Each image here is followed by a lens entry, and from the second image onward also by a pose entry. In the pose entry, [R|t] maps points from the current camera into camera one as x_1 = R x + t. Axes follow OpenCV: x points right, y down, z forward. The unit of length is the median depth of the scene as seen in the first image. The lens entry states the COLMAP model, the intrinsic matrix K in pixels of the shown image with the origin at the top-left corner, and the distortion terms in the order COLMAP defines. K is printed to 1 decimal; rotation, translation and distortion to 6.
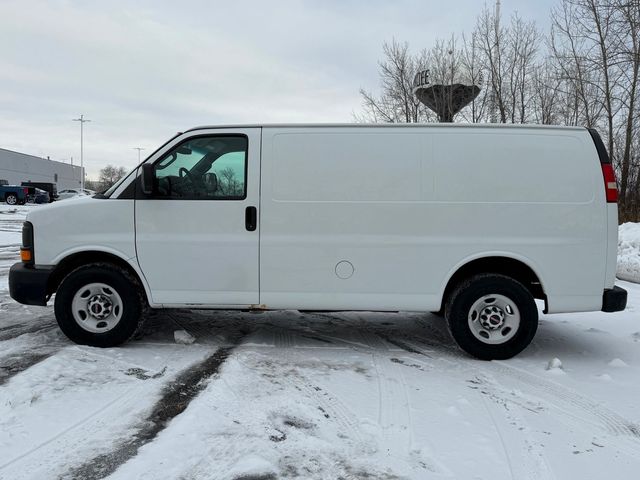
lens RADIAL K [[548.2, 0, 314.8], [0, 548.2, 240.5], [0, 0, 1]] dist [0.060720, -0.113833]
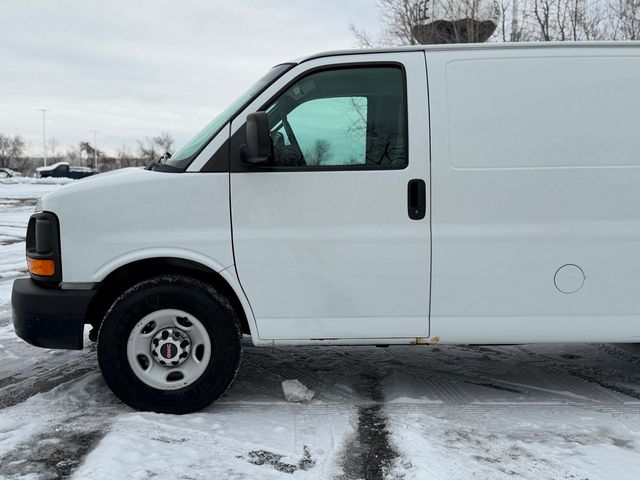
lens RADIAL K [[729.2, 0, 307.7], [0, 729.2, 233.2], [0, 0, 1]] dist [0.073293, 0.000000]
pose [[0.998908, -0.023082, 0.040618, -0.269969], [0.022888, 0.999724, 0.005247, -0.008648], [-0.040728, -0.004312, 0.999161, 0.179268]]
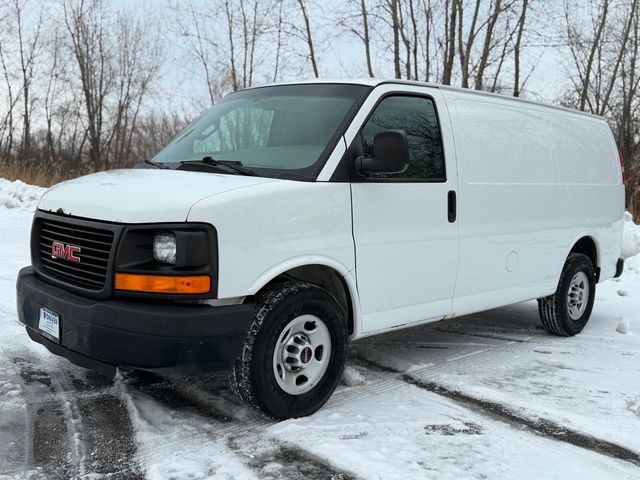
lens RADIAL K [[652.6, 0, 323.5], [0, 652.6, 236.5], [0, 0, 1]] dist [0.083790, 0.000000]
pose [[0.707906, -0.059528, 0.703793, -0.894650], [0.037170, 0.998201, 0.047043, -0.046633], [-0.705328, -0.007142, 0.708846, 0.456951]]
